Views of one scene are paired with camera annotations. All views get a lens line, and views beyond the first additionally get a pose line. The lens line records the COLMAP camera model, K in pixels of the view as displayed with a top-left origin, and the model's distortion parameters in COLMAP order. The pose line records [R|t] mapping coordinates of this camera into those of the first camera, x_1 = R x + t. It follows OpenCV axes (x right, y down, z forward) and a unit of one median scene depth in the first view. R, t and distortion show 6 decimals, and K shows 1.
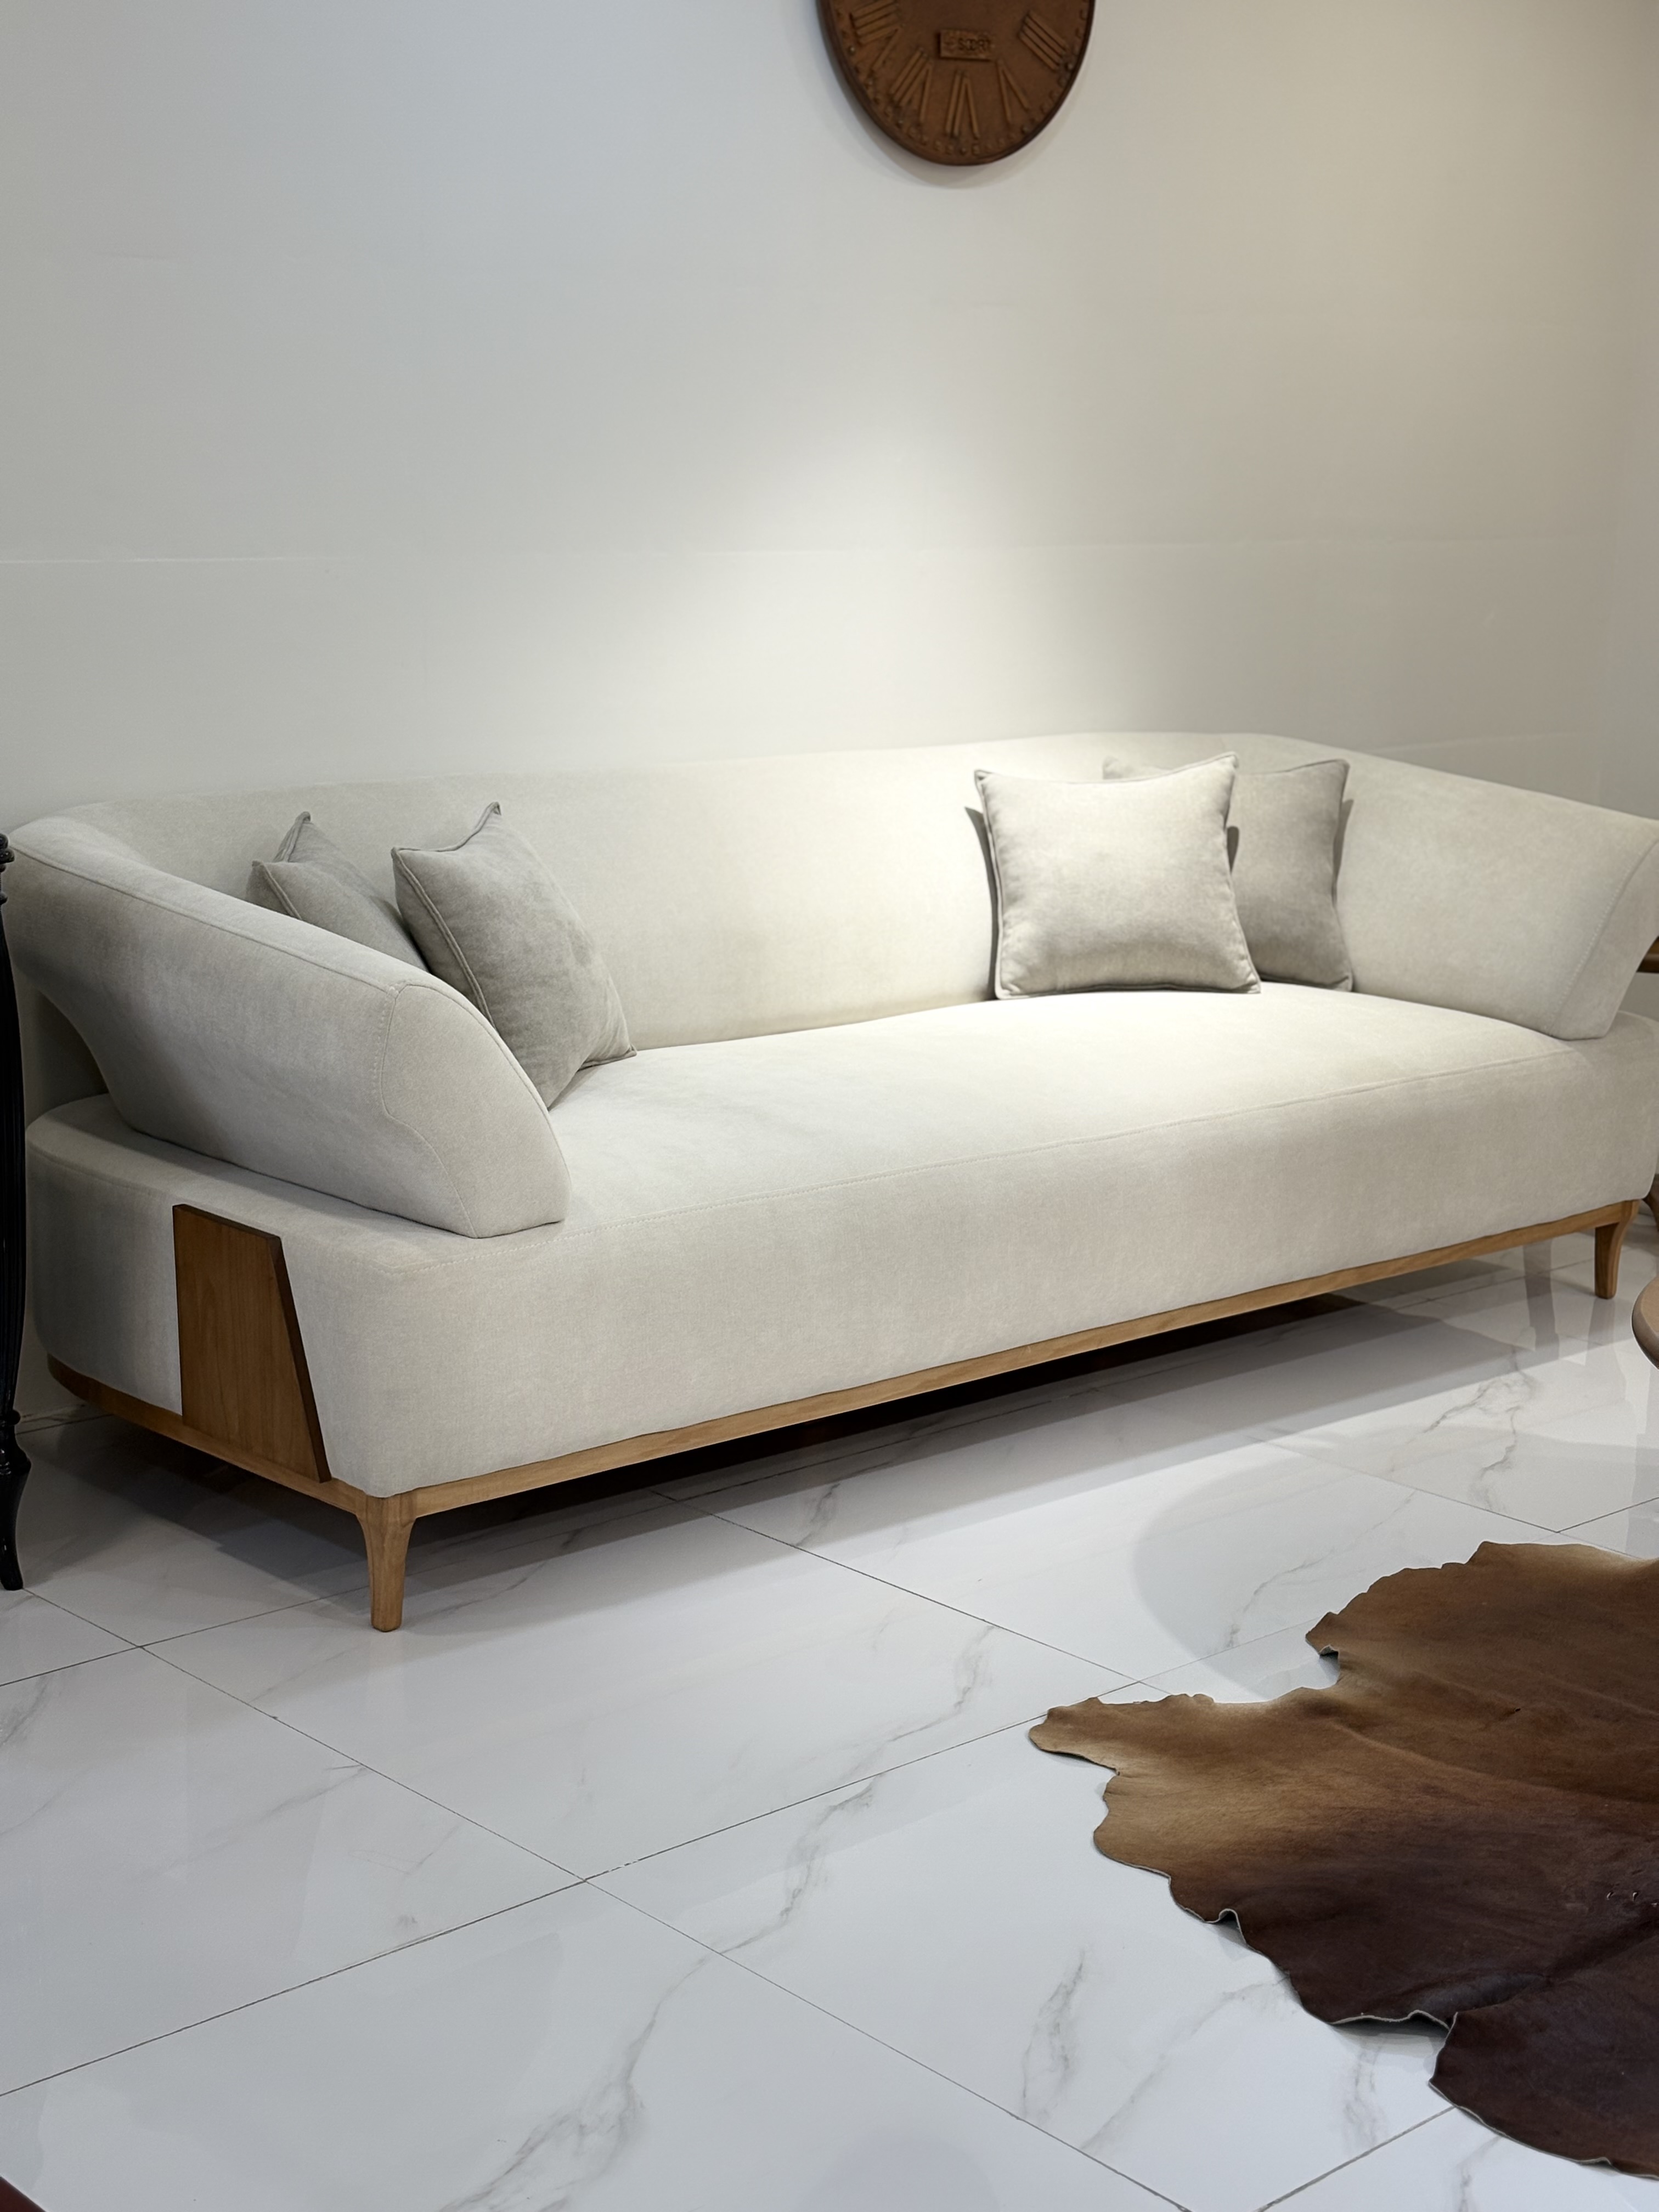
lens RADIAL K [[3334.3, 0, 829.5], [0, 3334.3, 1106.0], [0, 0, 1]] dist [-0.003275, 1.812850]
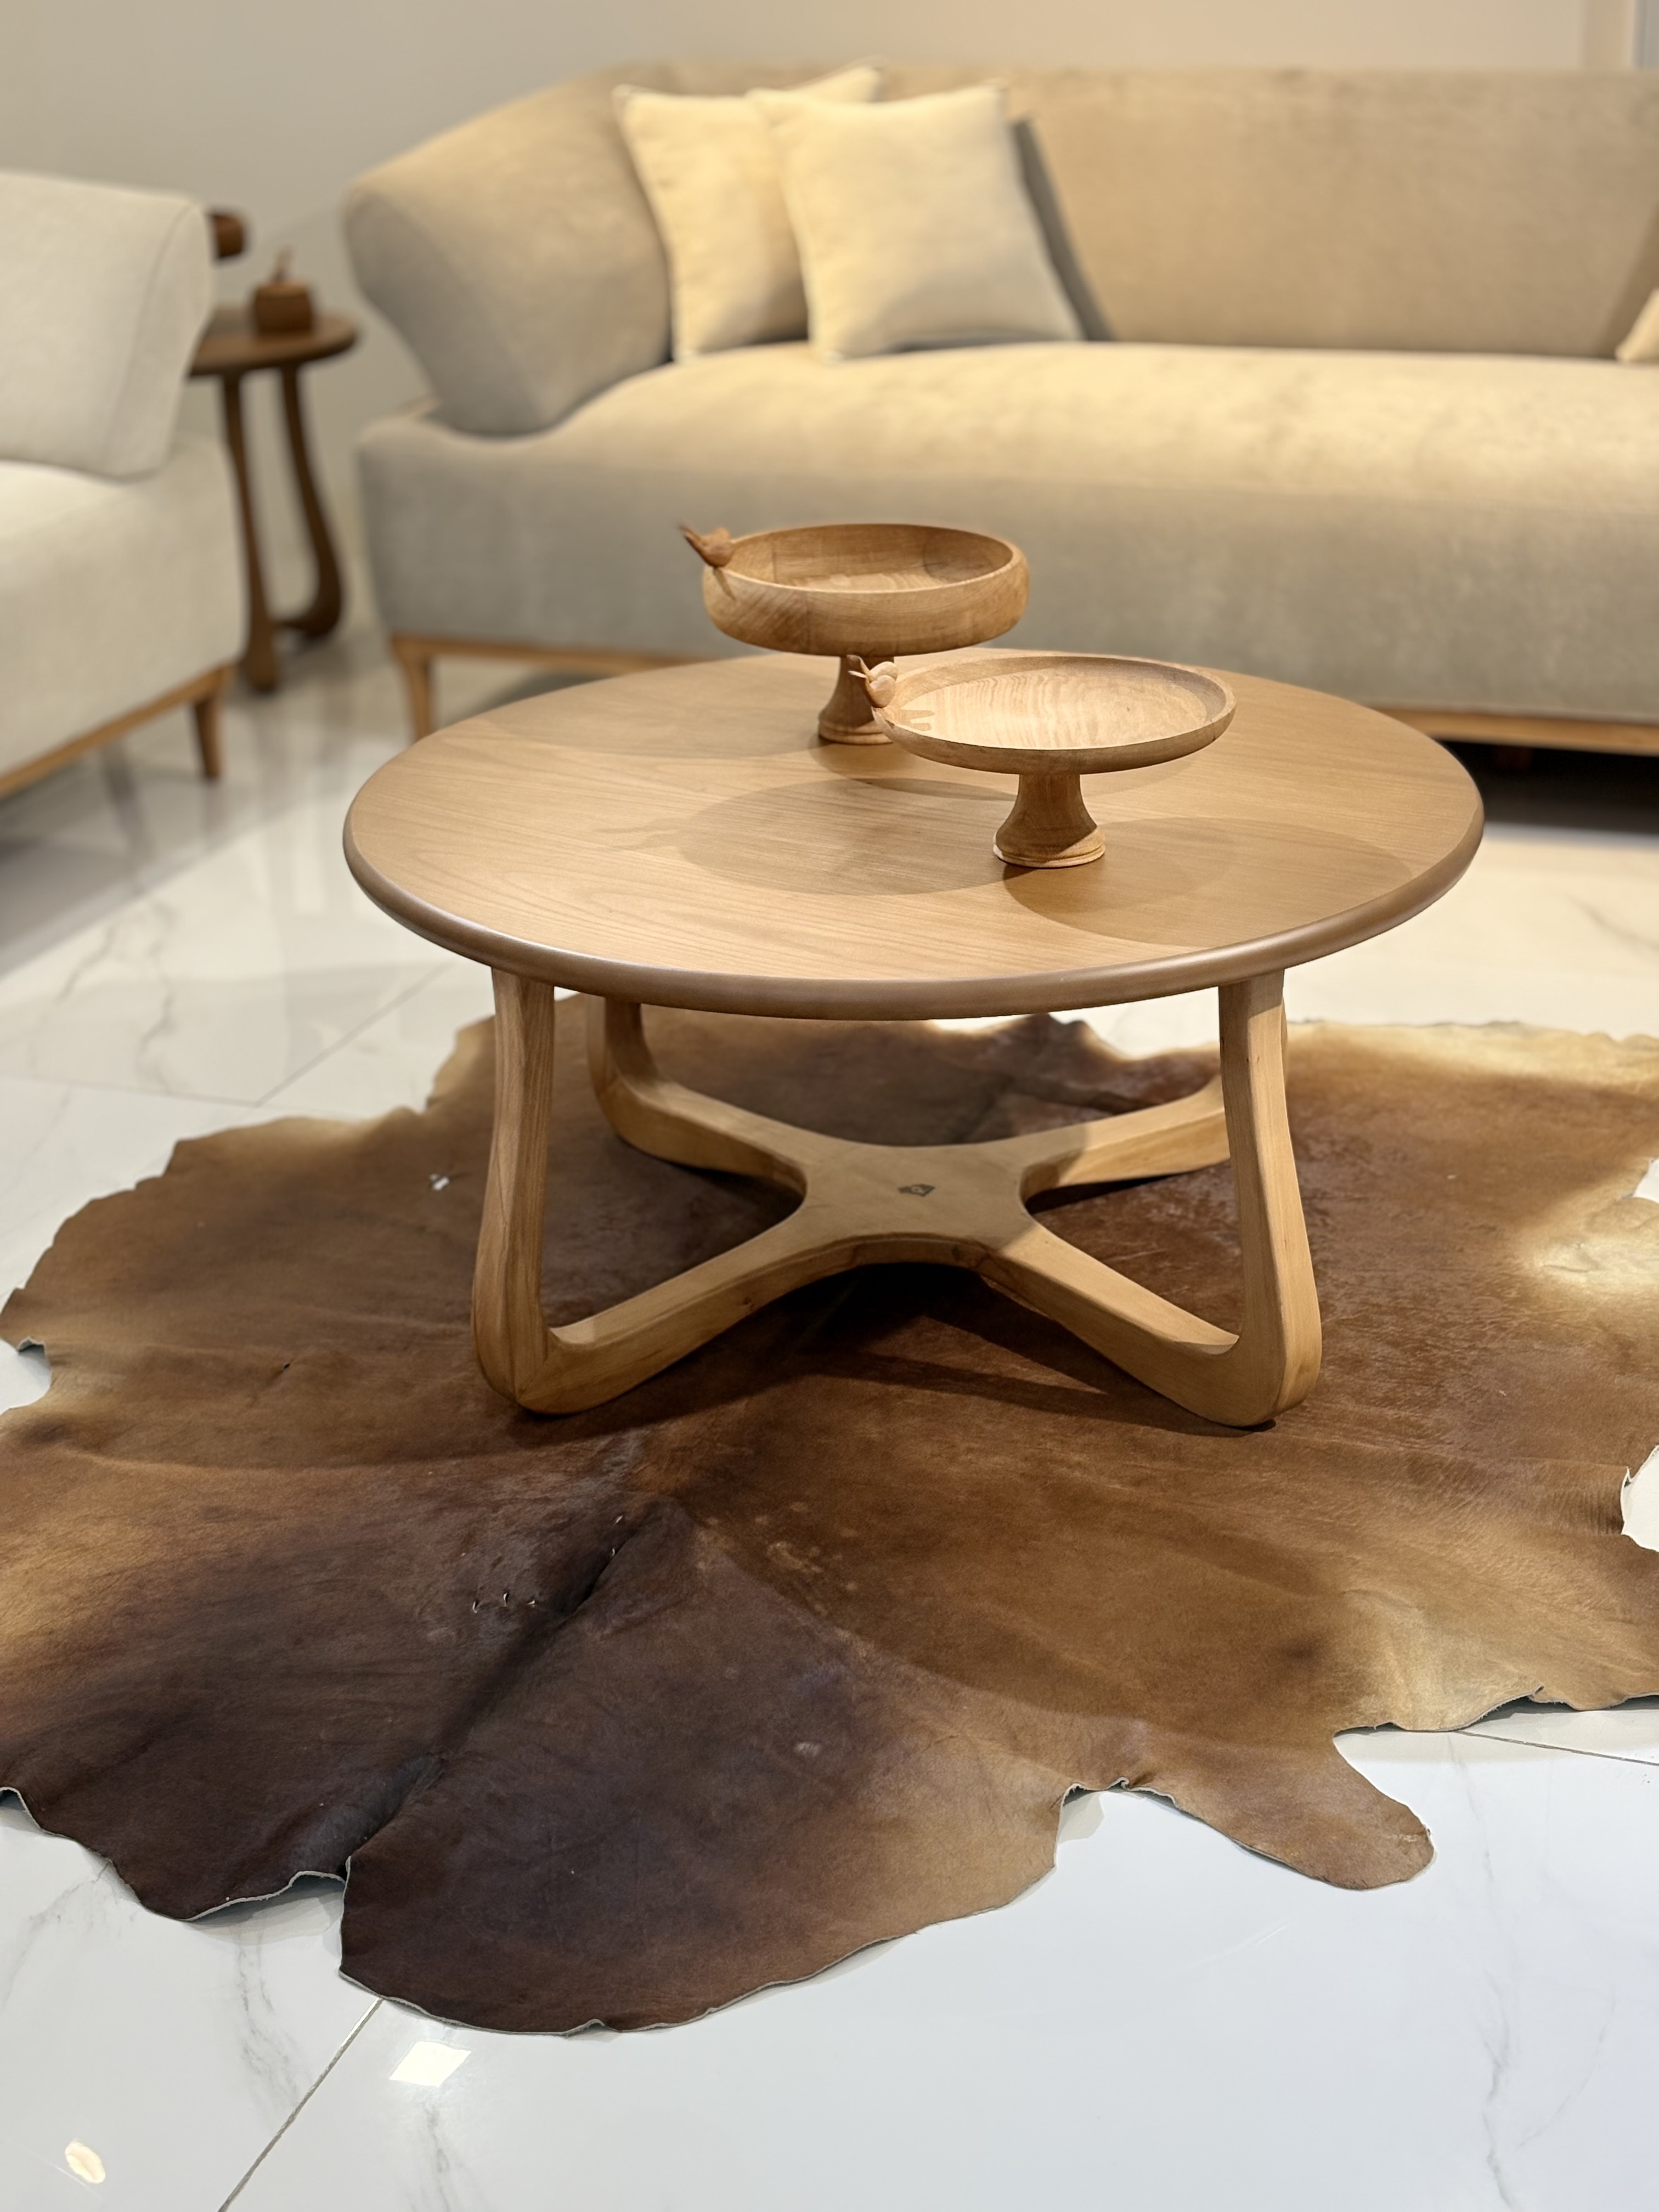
lens RADIAL K [[3379.1, 0, 831.6], [0, 3379.1, 1166.4], [0, 0, 1]] dist [-0.009928, -0.190705]
pose [[0.889632, -0.213572, 0.403662, 0.013147], [0.135775, 0.967632, 0.212727, -0.013951], [-0.436028, -0.134441, 0.889834, 0.275964]]
